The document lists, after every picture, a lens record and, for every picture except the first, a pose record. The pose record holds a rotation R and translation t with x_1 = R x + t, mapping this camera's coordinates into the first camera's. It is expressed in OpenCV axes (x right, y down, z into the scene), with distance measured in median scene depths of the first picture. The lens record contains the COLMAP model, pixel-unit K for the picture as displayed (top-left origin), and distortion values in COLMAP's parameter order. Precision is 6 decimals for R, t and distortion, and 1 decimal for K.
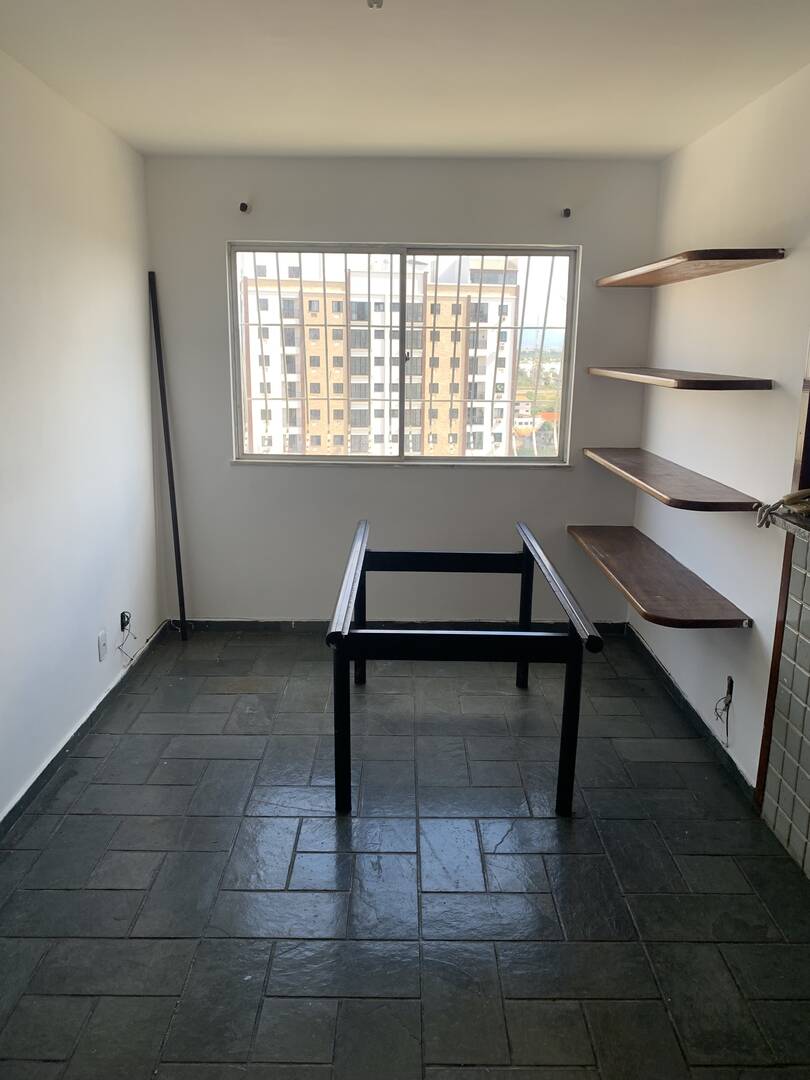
lens RADIAL K [[826.6, 0, 402.2], [0, 826.6, 516.6], [0, 0, 1]] dist [-0.000394, -0.007327]
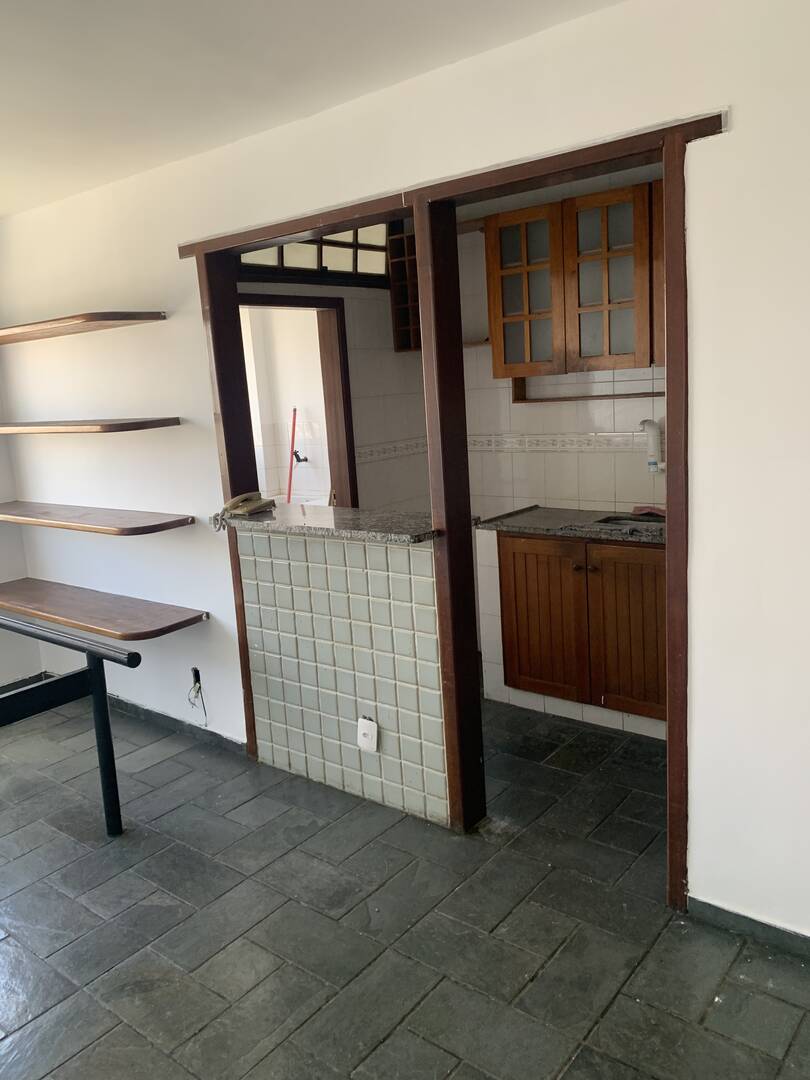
lens RADIAL K [[826.6, 0, 402.2], [0, 826.6, 516.6], [0, 0, 1]] dist [-0.000394, -0.007327]
pose [[0.626987, -0.183169, 0.757190, -0.311358], [0.230529, 0.972059, 0.044259, 0.000258], [-0.744140, 0.146804, 0.651693, -0.024860]]
